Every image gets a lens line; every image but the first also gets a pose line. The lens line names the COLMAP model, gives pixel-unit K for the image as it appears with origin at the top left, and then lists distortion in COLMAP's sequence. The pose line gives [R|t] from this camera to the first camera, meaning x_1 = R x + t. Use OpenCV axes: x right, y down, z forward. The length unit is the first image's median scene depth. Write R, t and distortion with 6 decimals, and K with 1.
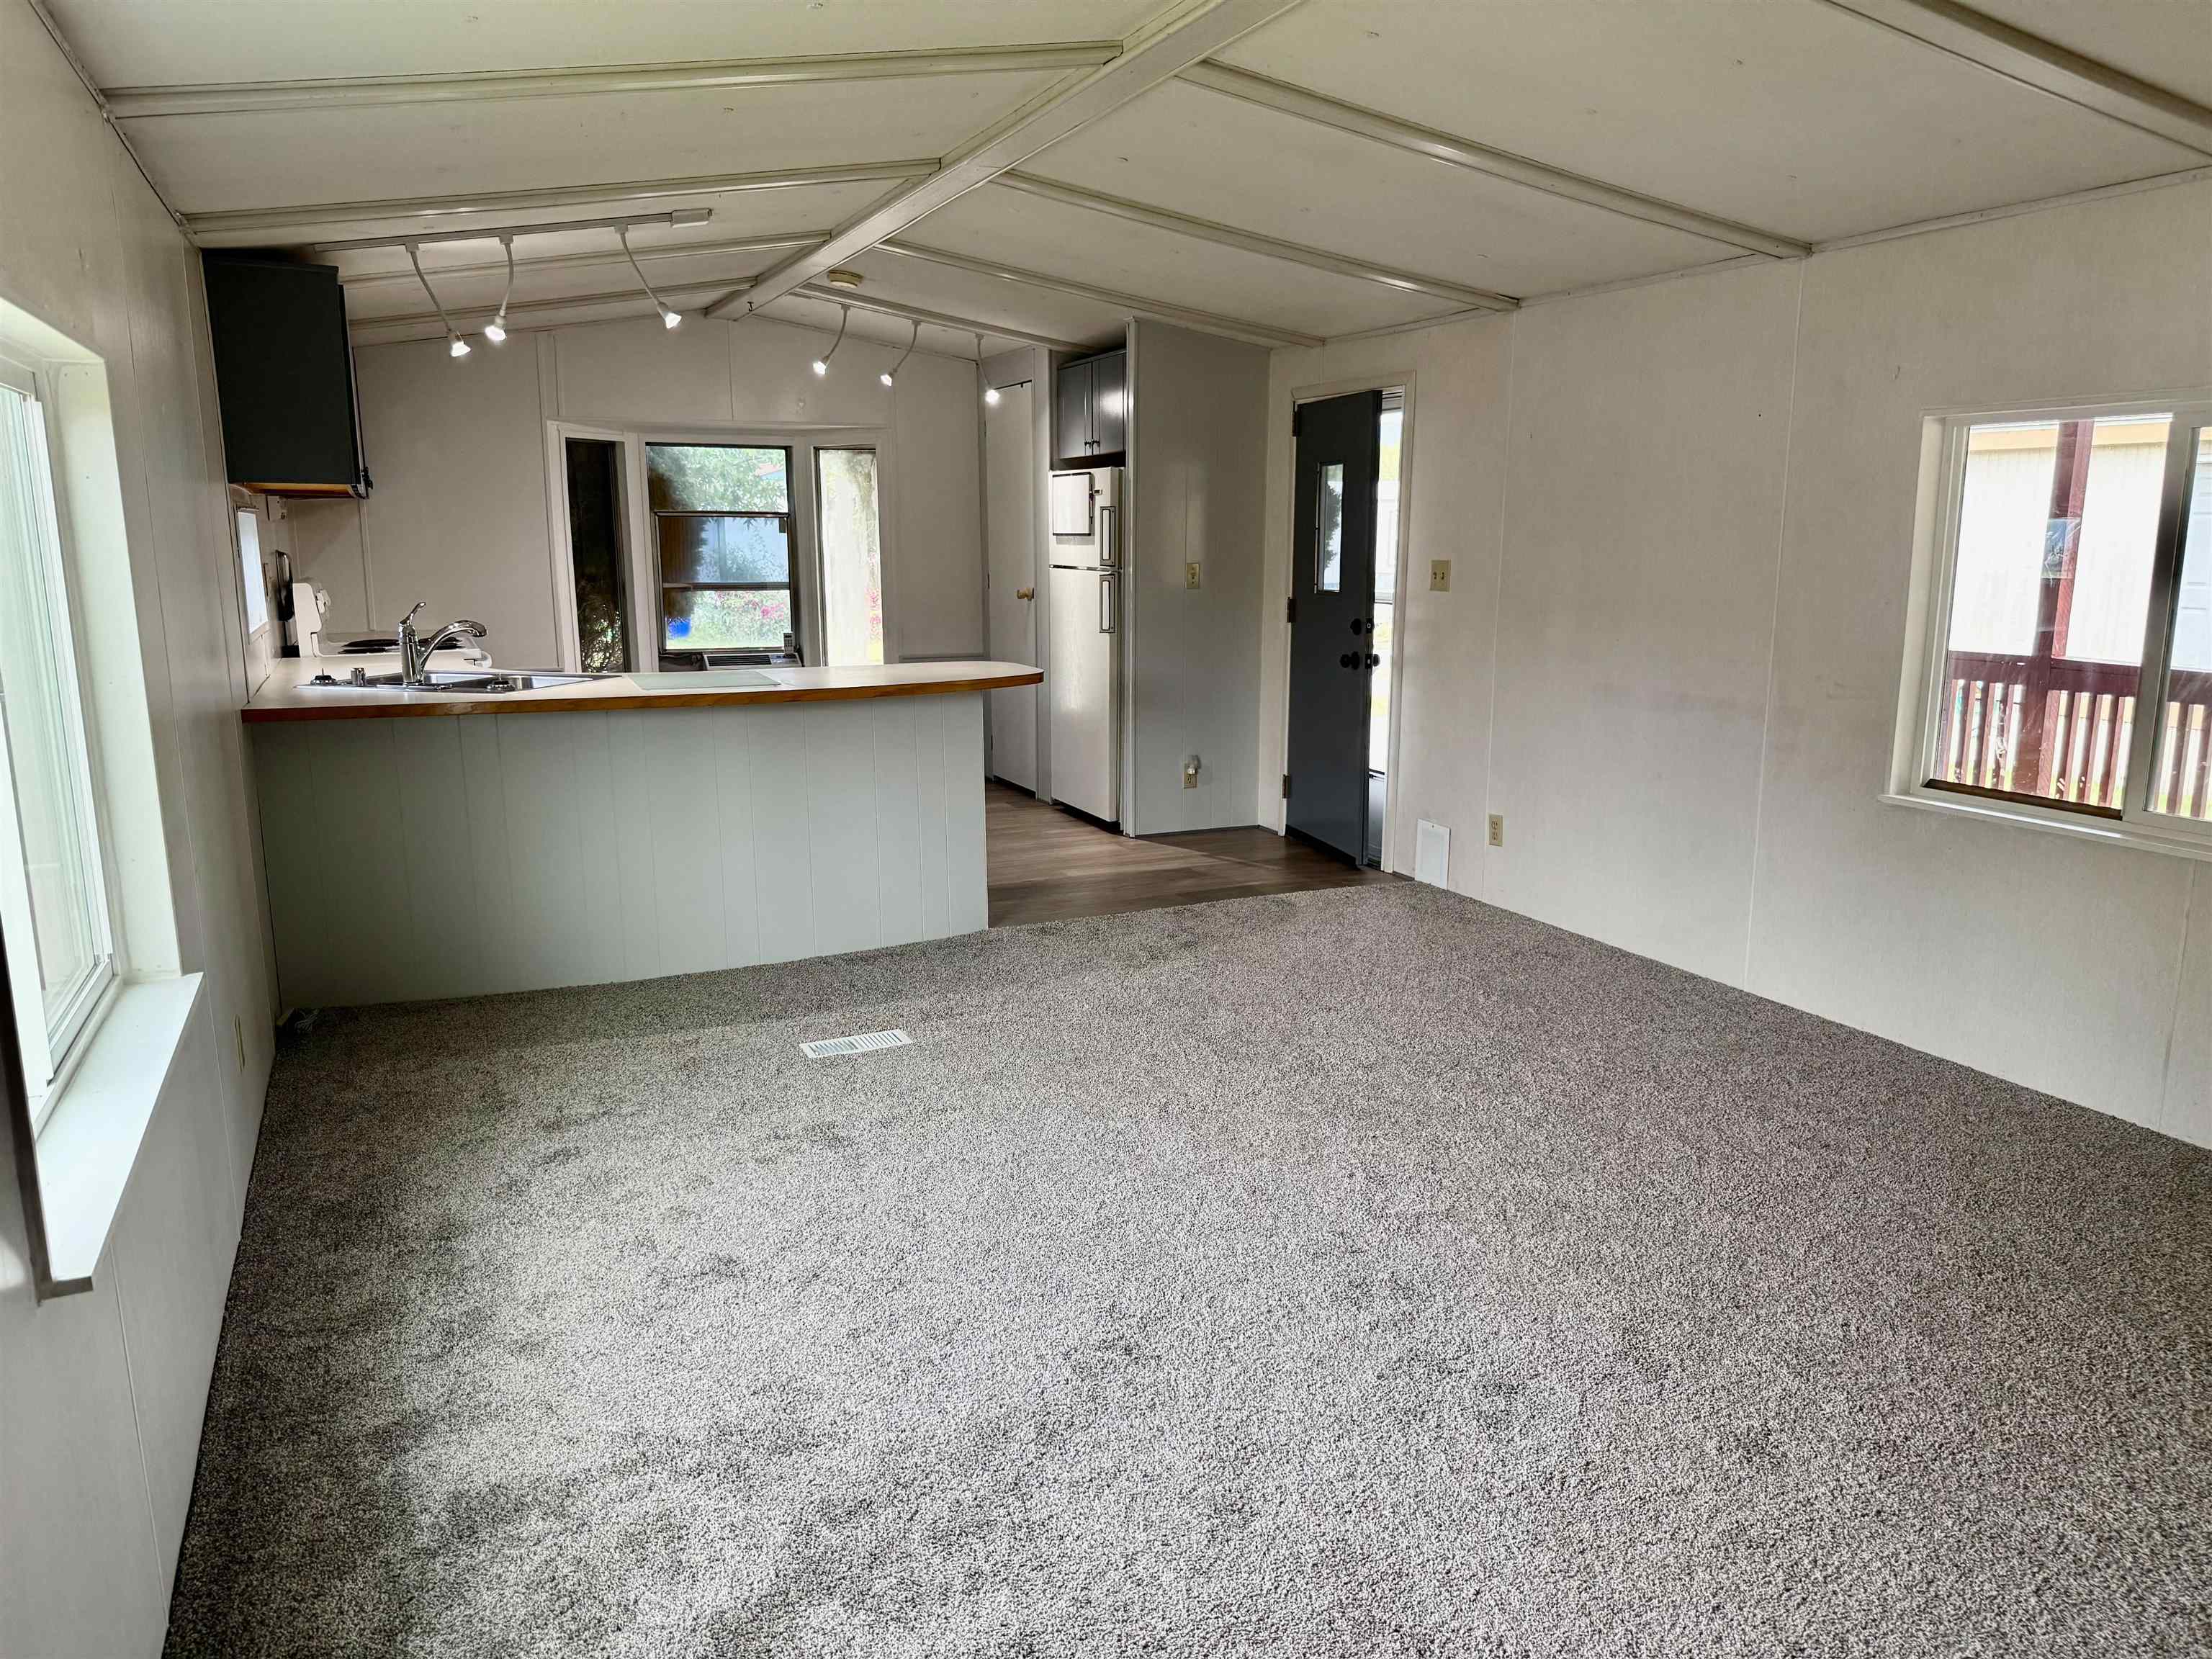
lens RADIAL K [[1585.0, 0, 1111.0], [0, 1585.0, 850.3], [0, 0, 1]] dist [0.144067, -0.224785]
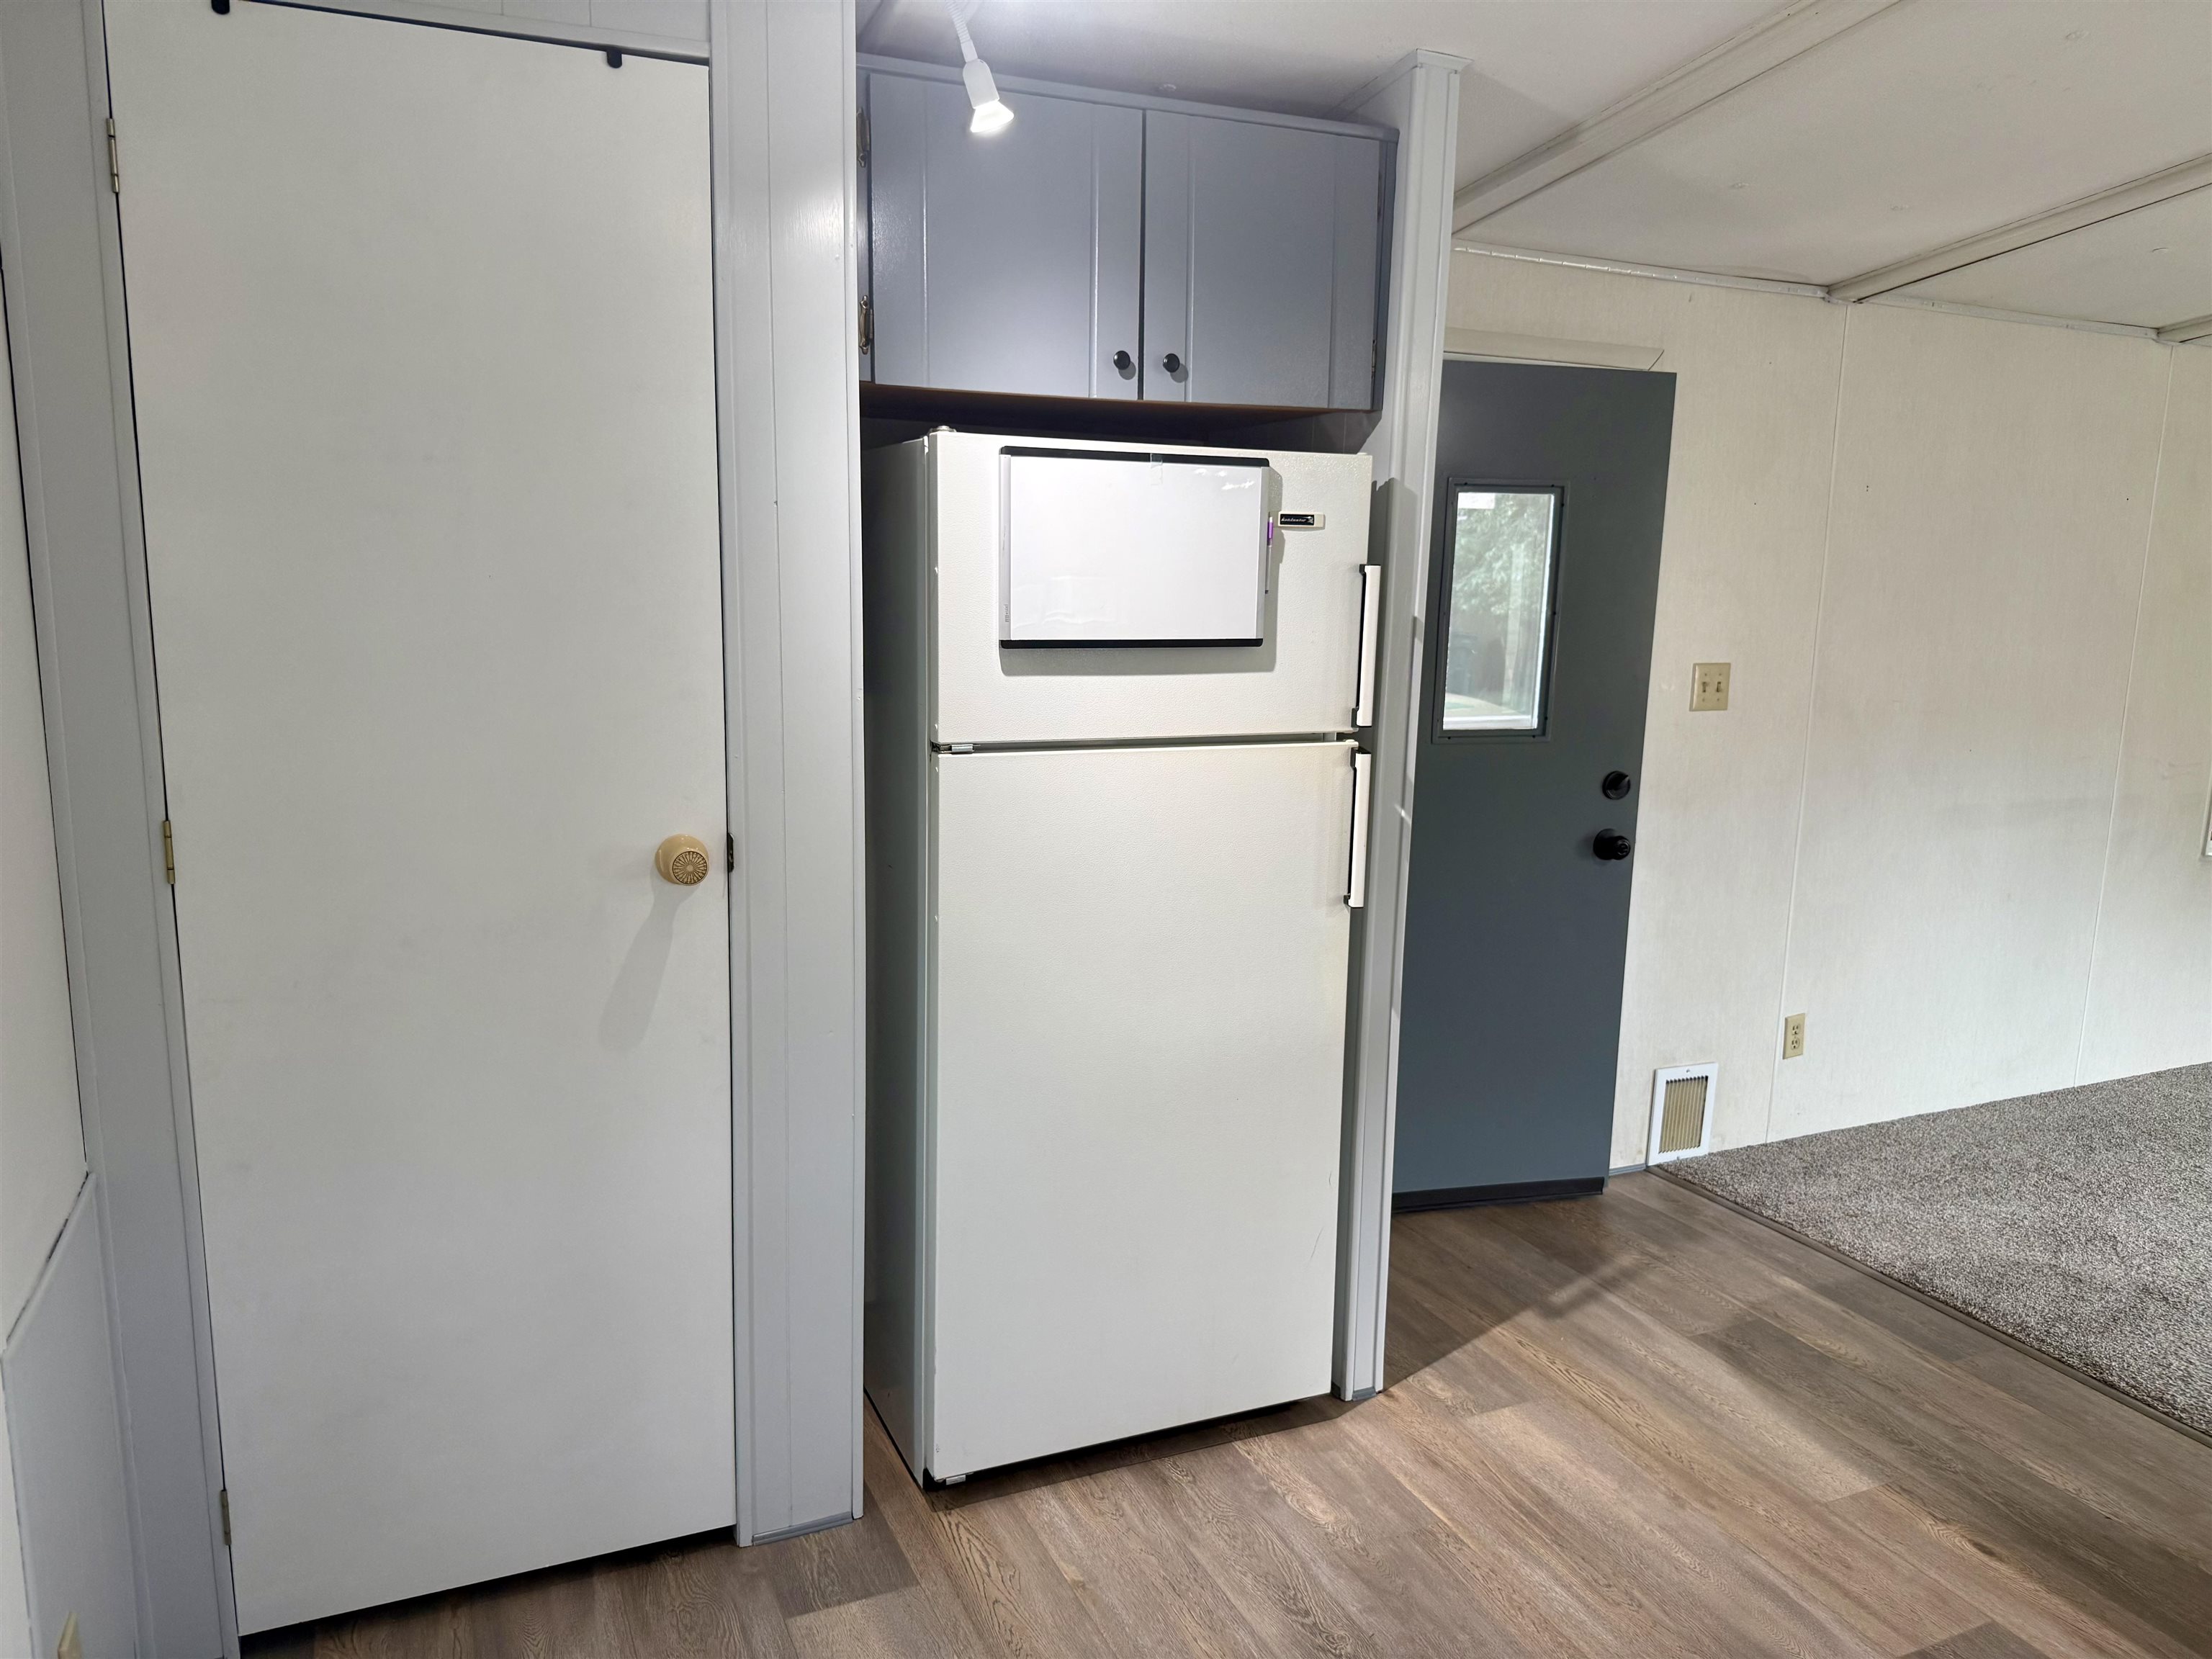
lens RADIAL K [[1558.1, 0, 1106.4], [0, 1558.1, 854.2], [0, 0, 1]] dist [0.073280, -0.113199]
pose [[-0.000879, -0.185019, 0.982735, -0.404017], [0.179035, 0.966827, 0.182184, -0.257025], [-0.983842, 0.176104, 0.032275, 1.196585]]
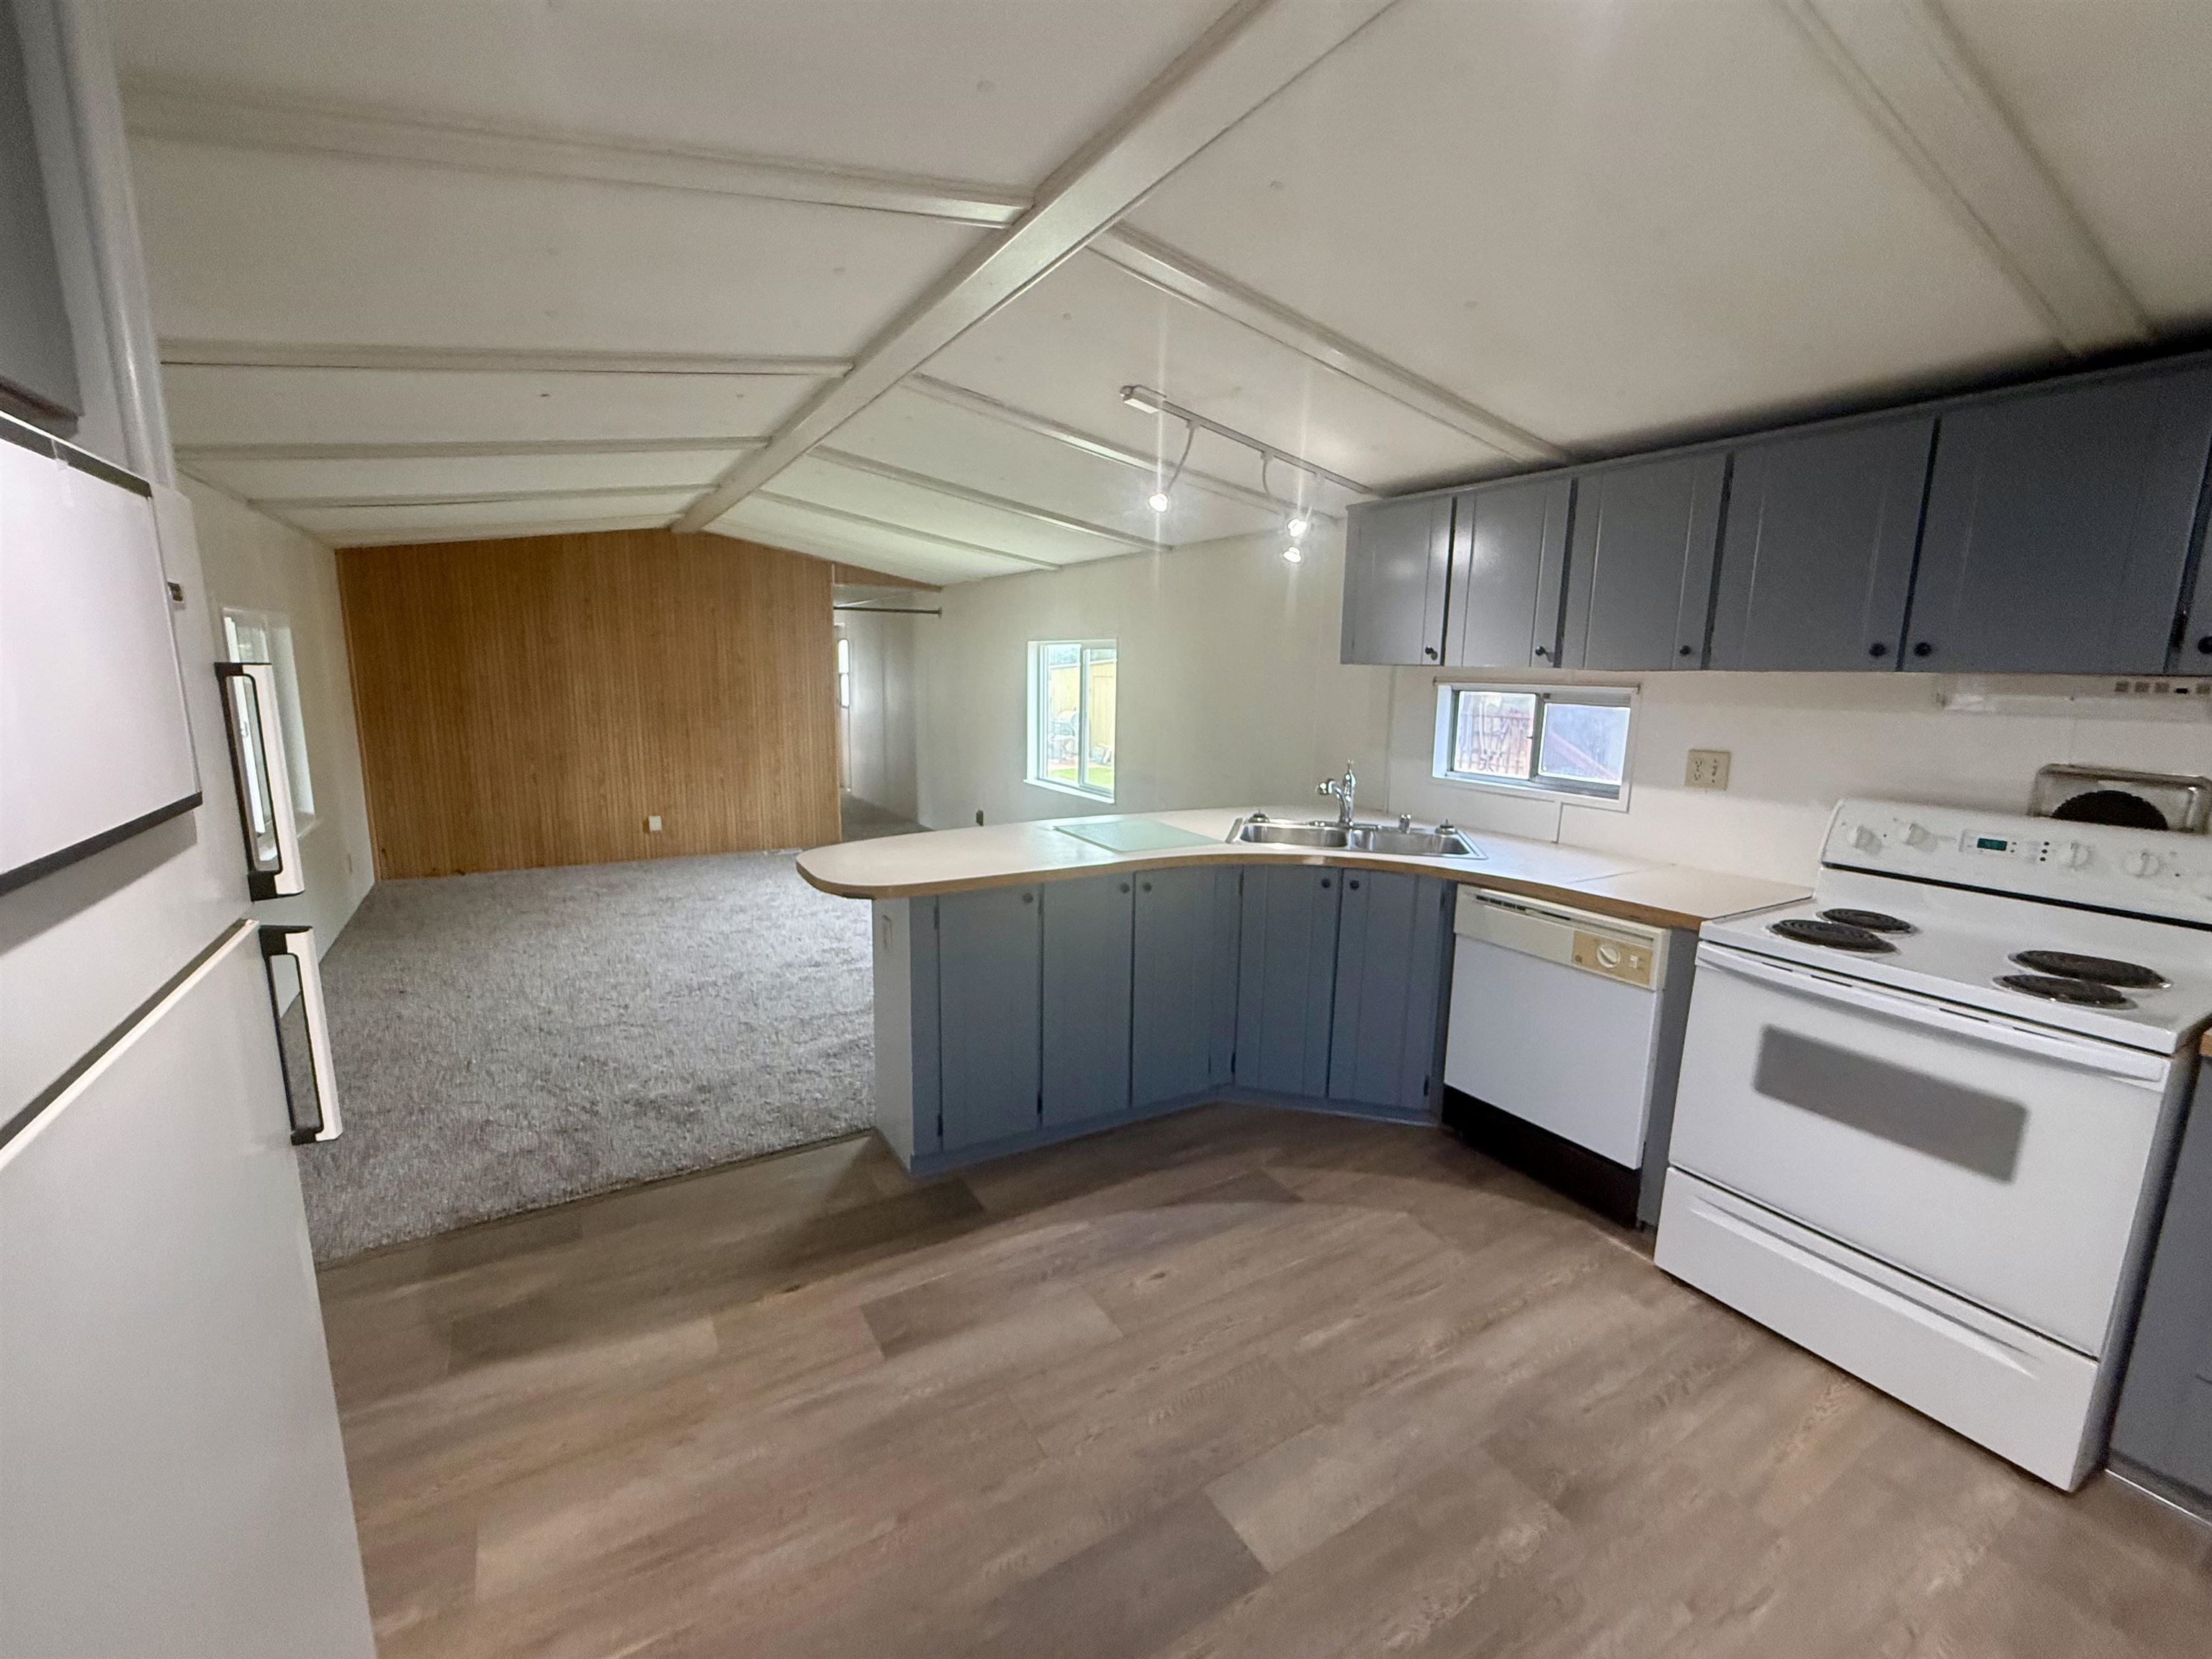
lens RADIAL K [[929.2, 0, 1106.6], [0, 929.2, 830.5], [0, 0, 1]] dist [-0.000582, -0.000271]
pose [[-0.993001, 0.010001, -0.117685, -0.129402], [-0.034337, 0.928924, 0.368674, -0.282158], [0.113008, 0.370135, -0.922079, 1.306293]]
